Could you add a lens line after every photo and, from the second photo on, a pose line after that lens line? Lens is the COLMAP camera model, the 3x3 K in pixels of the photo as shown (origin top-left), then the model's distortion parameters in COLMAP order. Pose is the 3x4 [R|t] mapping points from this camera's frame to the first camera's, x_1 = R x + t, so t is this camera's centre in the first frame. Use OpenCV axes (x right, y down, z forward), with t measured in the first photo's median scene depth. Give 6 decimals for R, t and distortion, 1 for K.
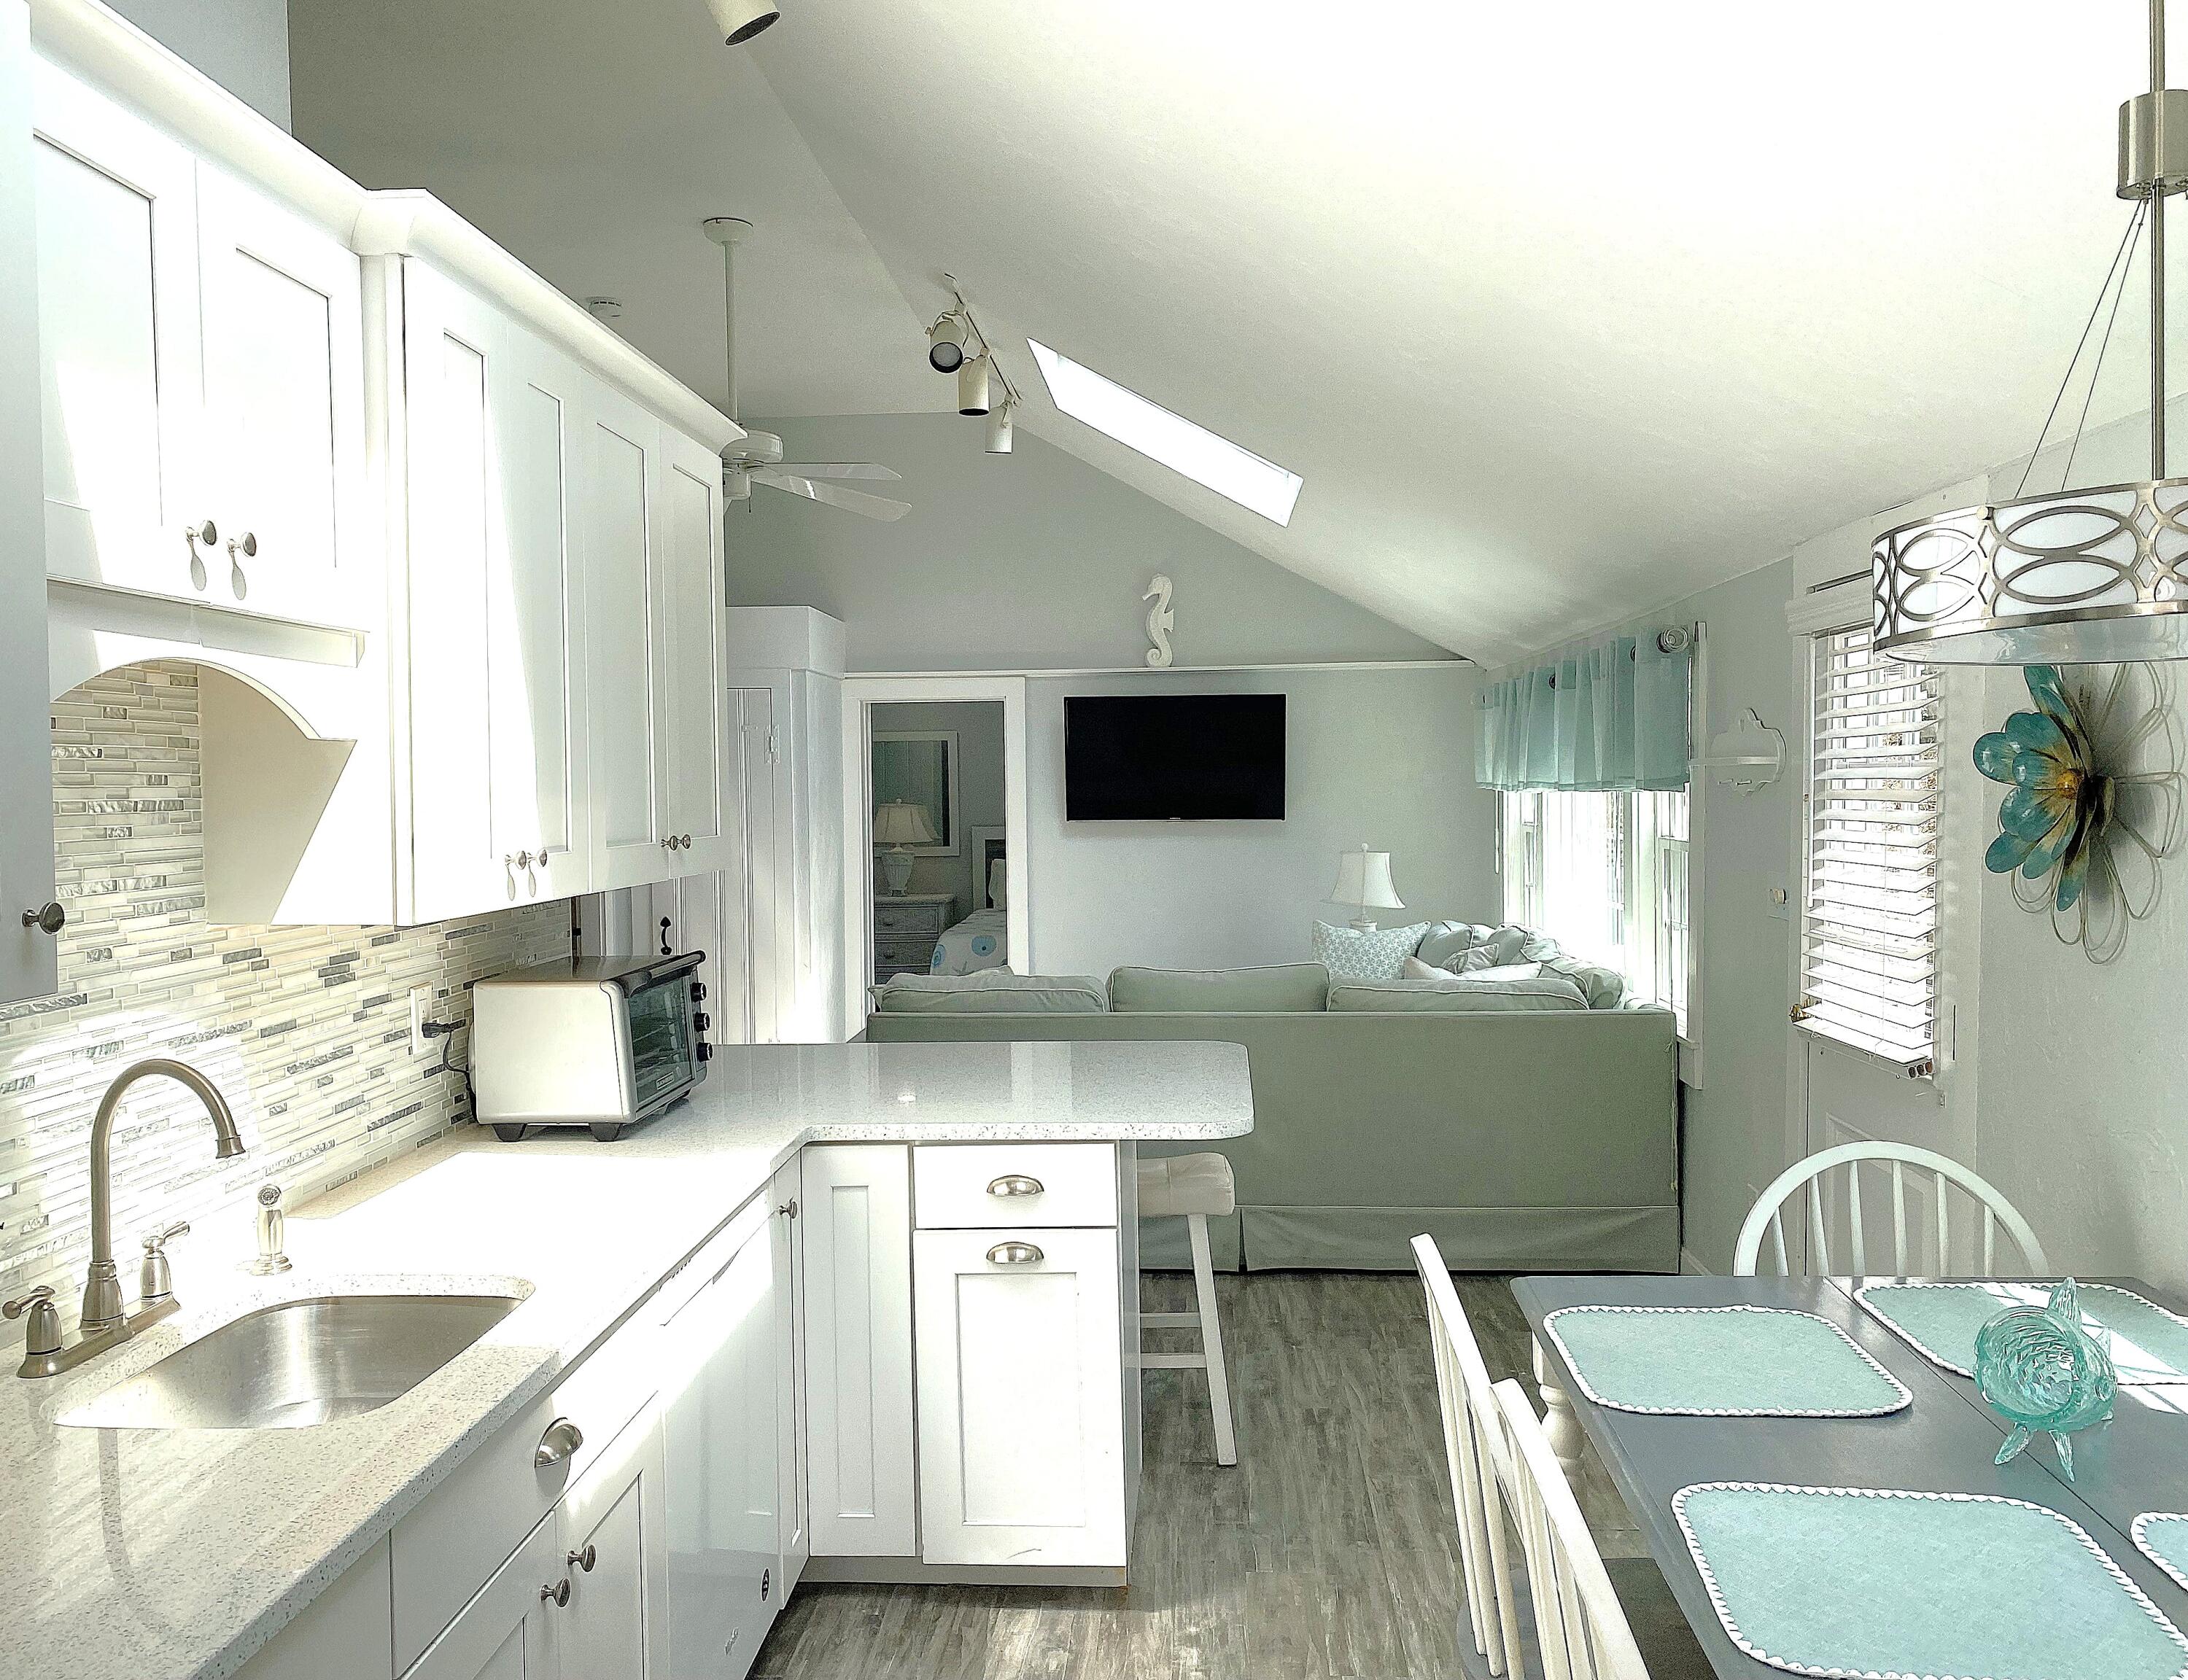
lens RADIAL K [[1730.6, 0, 1122.2], [0, 1730.6, 863.0], [0, 0, 1]] dist [0.087991, -0.202092]
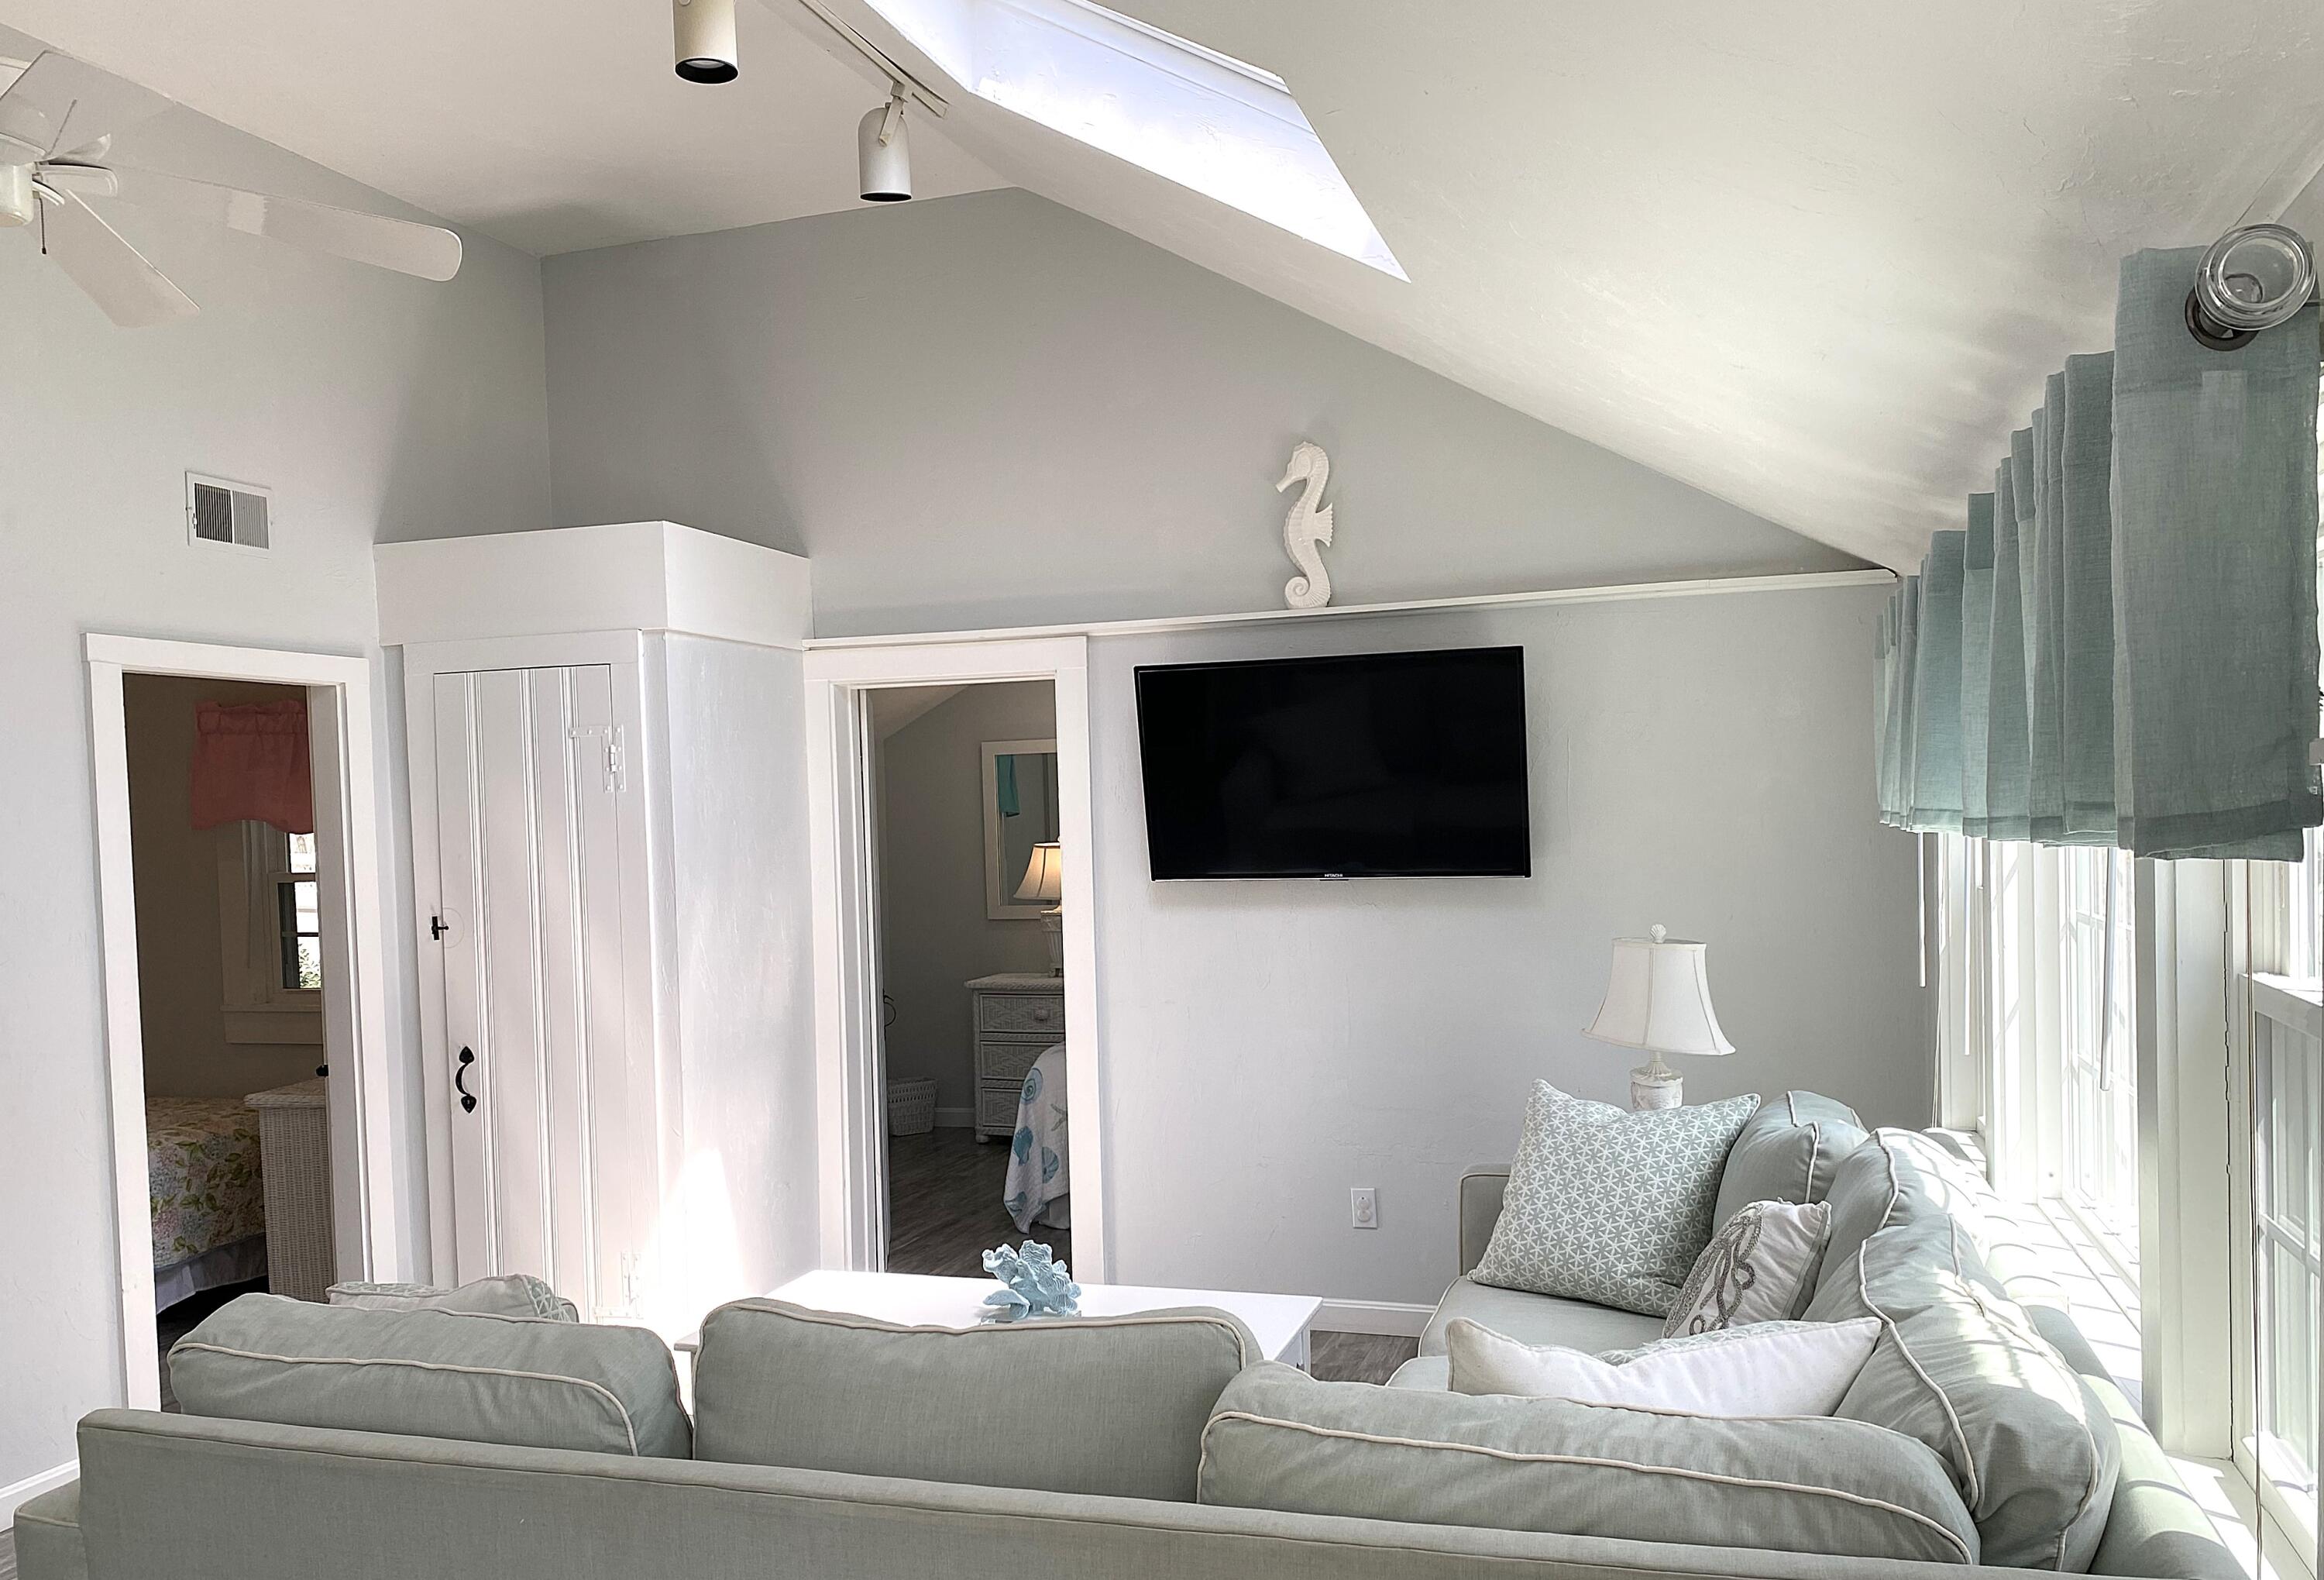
lens RADIAL K [[1888.4, 0, 1172.6], [0, 1888.4, 888.5], [0, 0, 1]] dist [0.043186, -0.005450]
pose [[0.967883, -0.003837, -0.251373, 0.137152], [0.003727, 0.999993, -0.000912, -0.021733], [0.251375, -0.000054, 0.967890, 0.401406]]
